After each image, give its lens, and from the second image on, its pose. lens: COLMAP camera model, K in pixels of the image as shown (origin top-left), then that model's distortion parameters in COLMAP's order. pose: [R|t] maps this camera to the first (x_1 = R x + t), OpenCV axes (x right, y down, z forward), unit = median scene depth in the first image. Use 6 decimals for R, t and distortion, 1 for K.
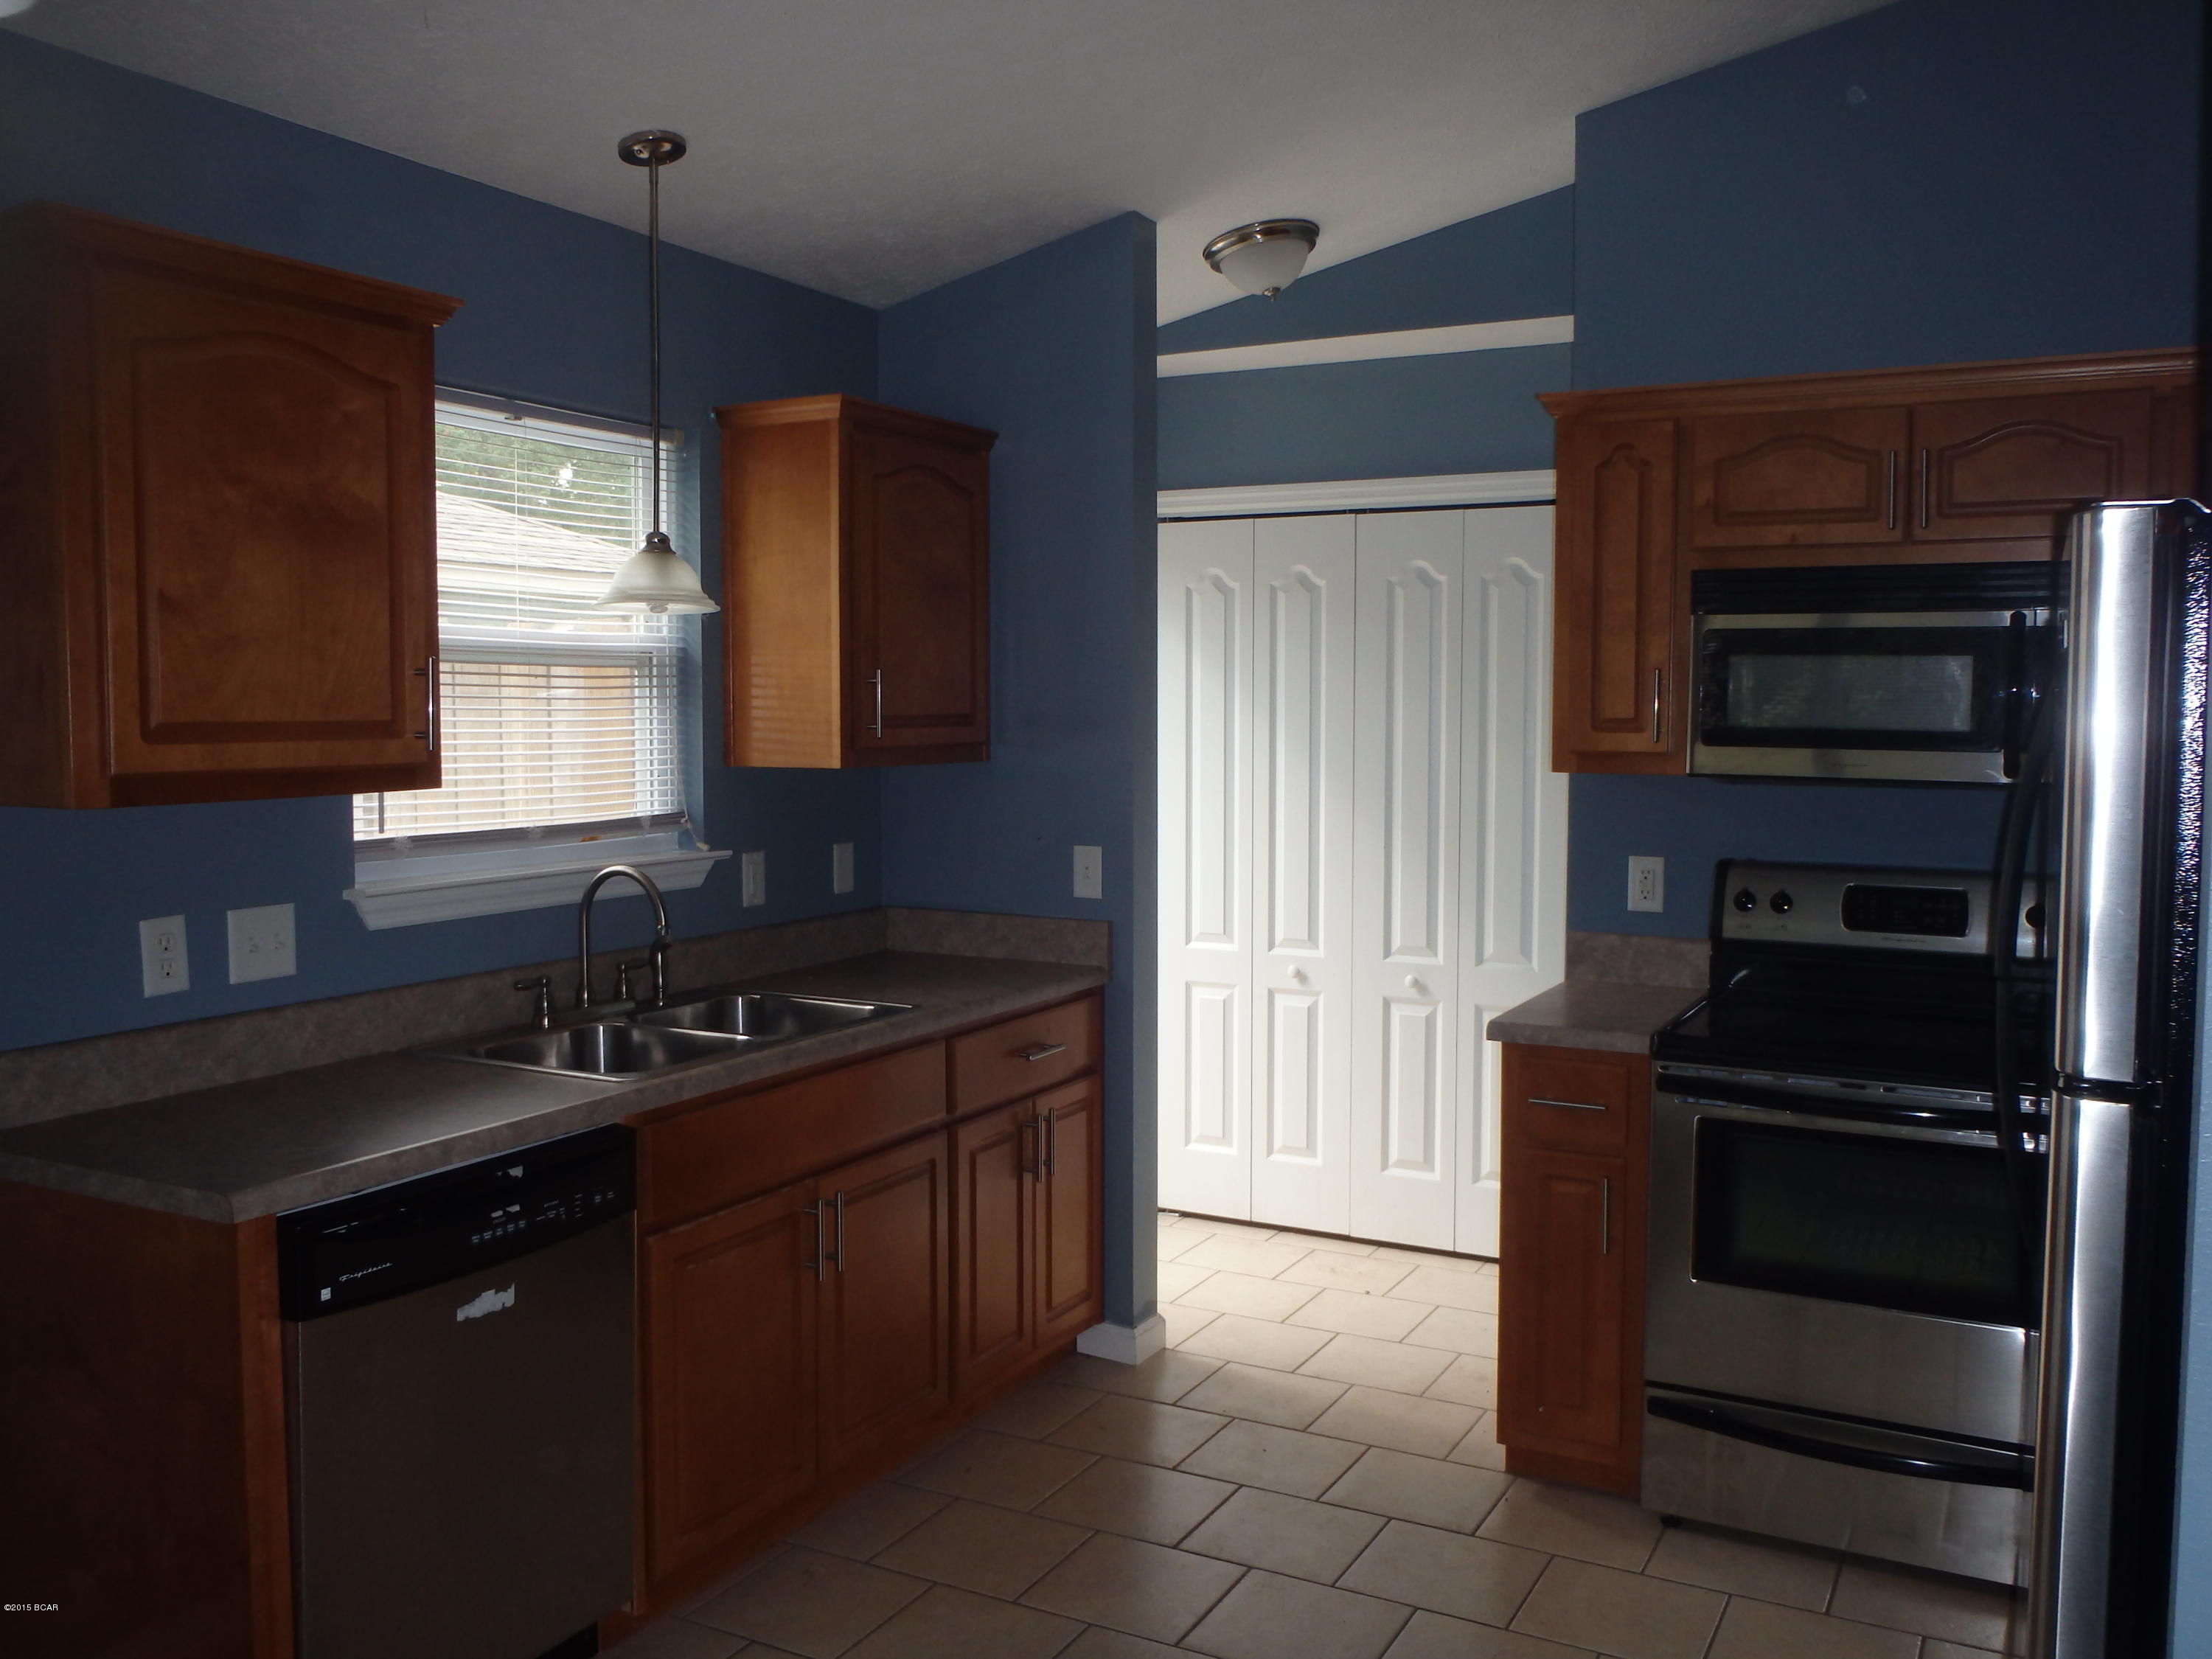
lens RADIAL K [[1831.2, 0, 1106.0], [0, 1831.2, 829.5], [0, 0, 1]] dist [-0.059109, -0.000818]
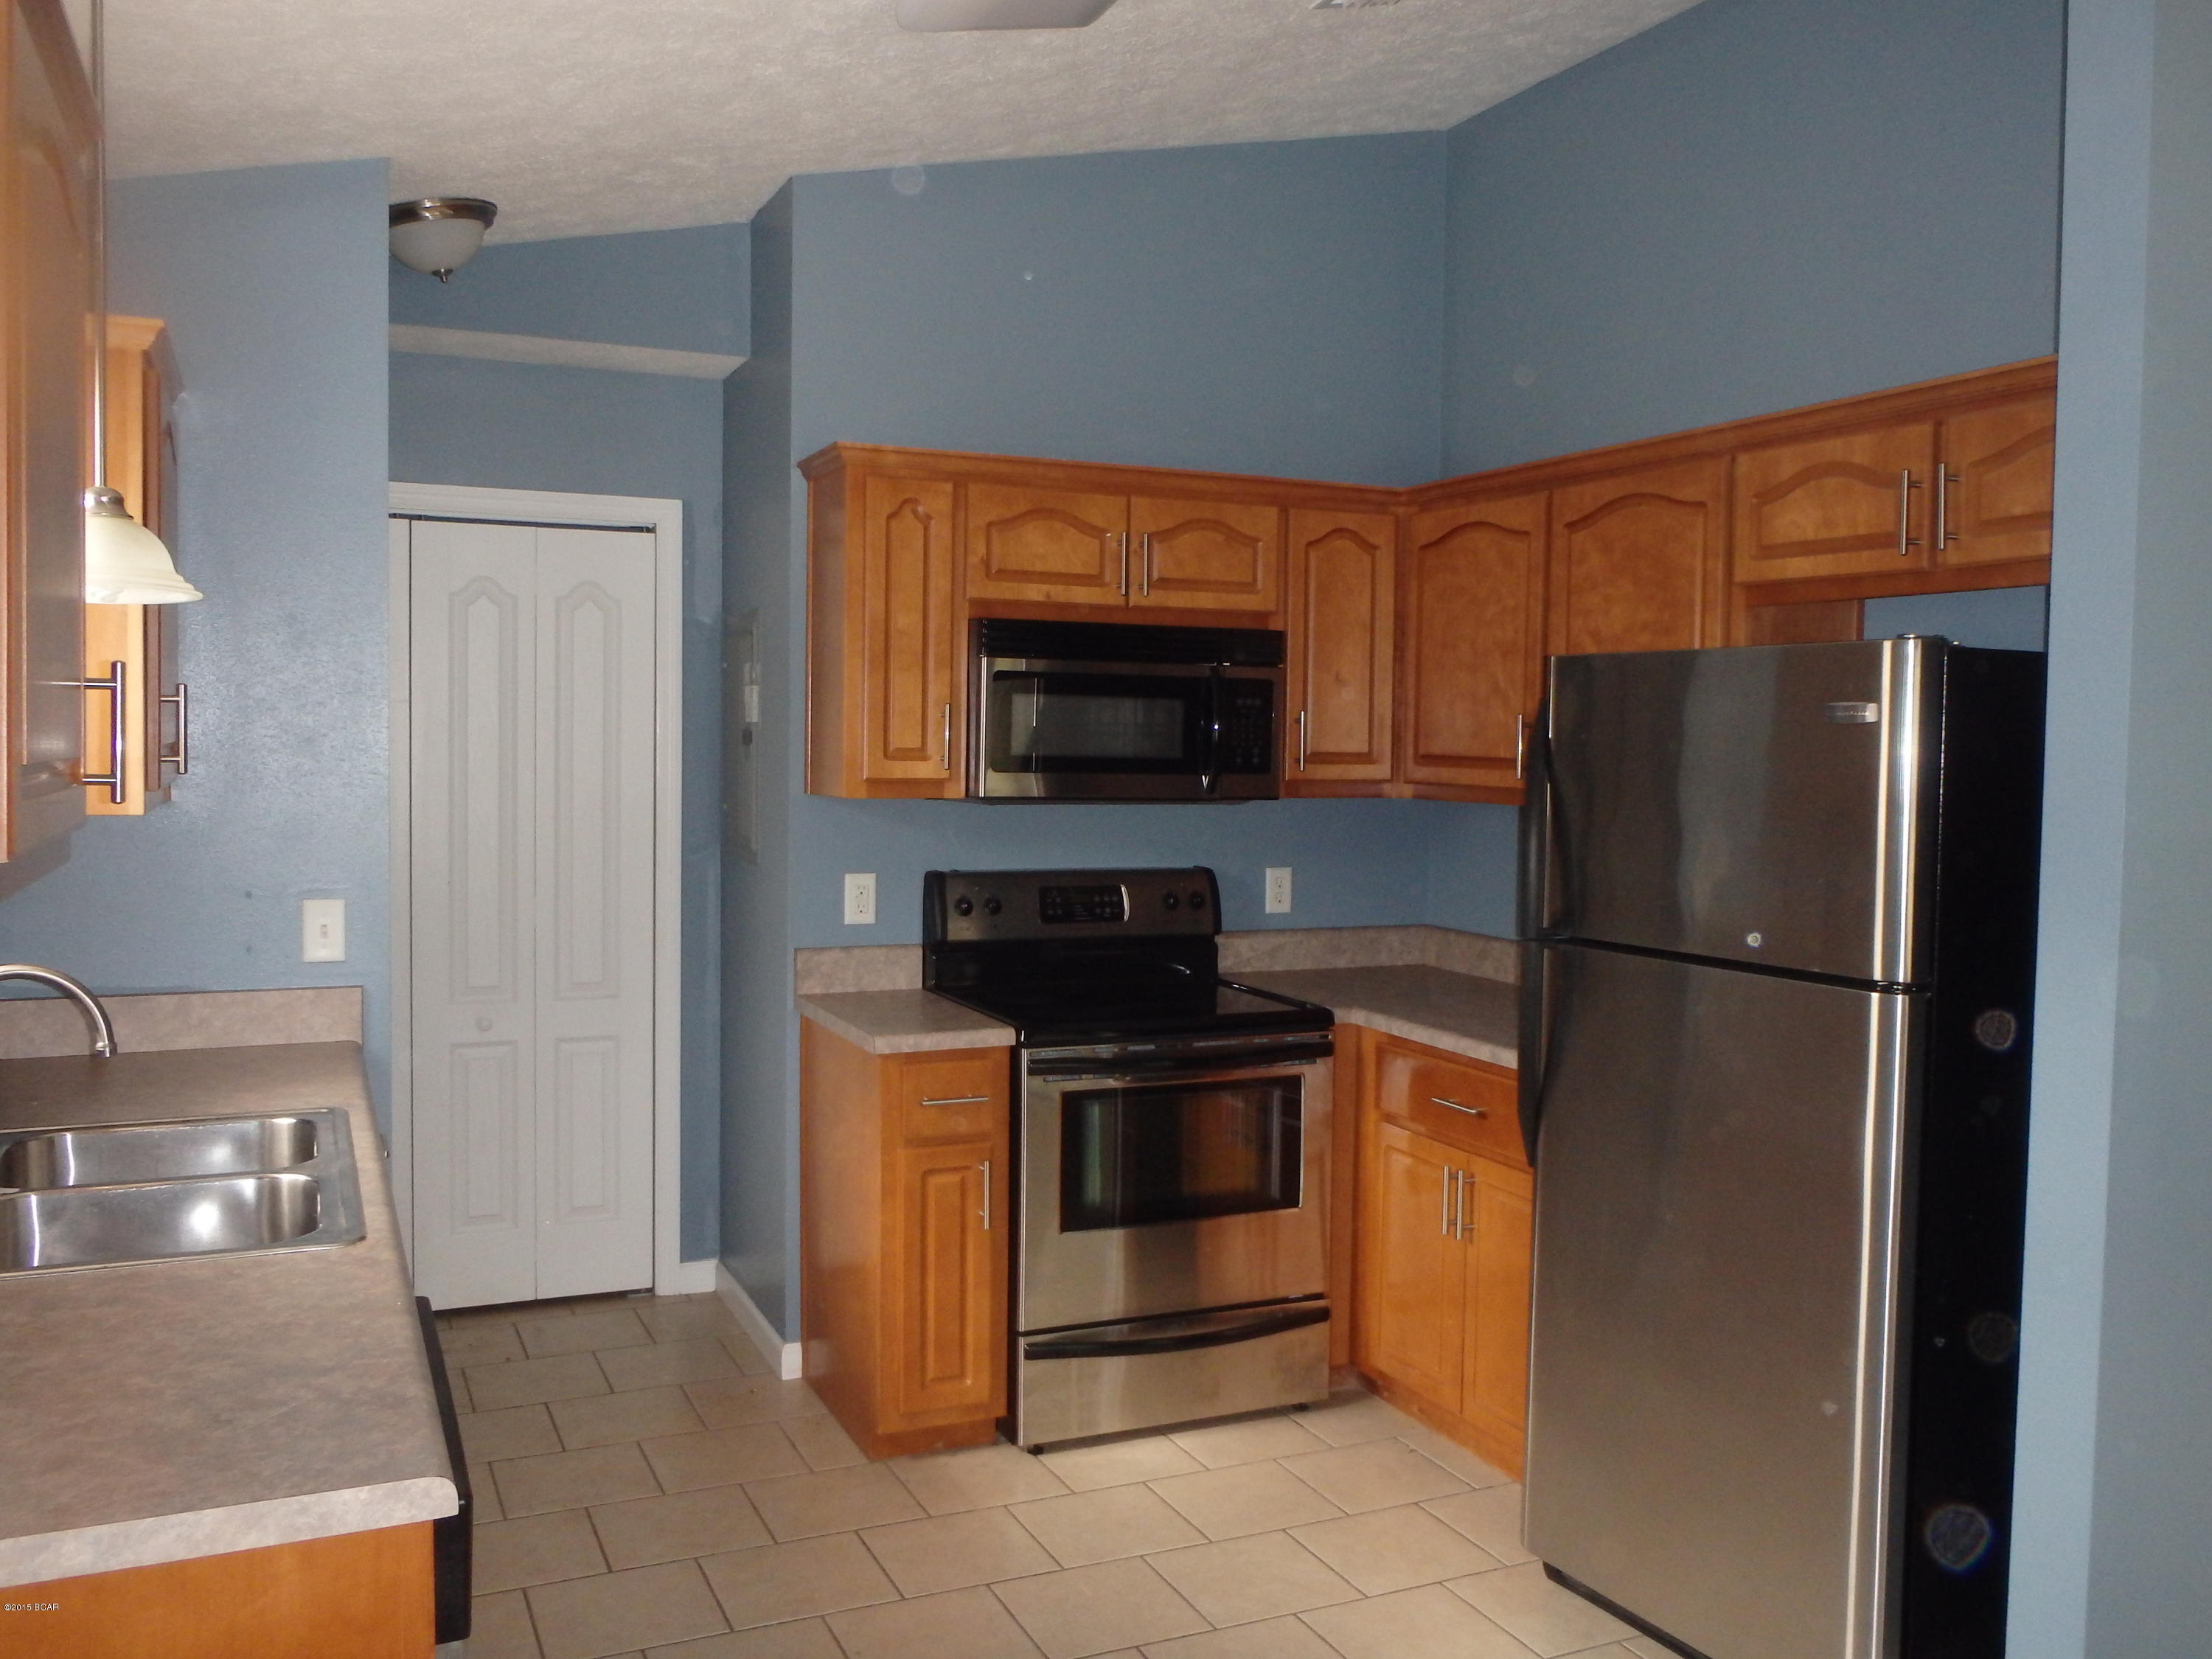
lens RADIAL K [[1778.4, 0, 1102.8], [0, 1778.4, 869.7], [0, 0, 1]] dist [0.005725, 0.002233]
pose [[0.602403, -0.052414, 0.796470, -0.513944], [0.042422, 0.998534, 0.033626, -0.019235], [-0.797064, 0.013531, 0.603743, 0.263891]]
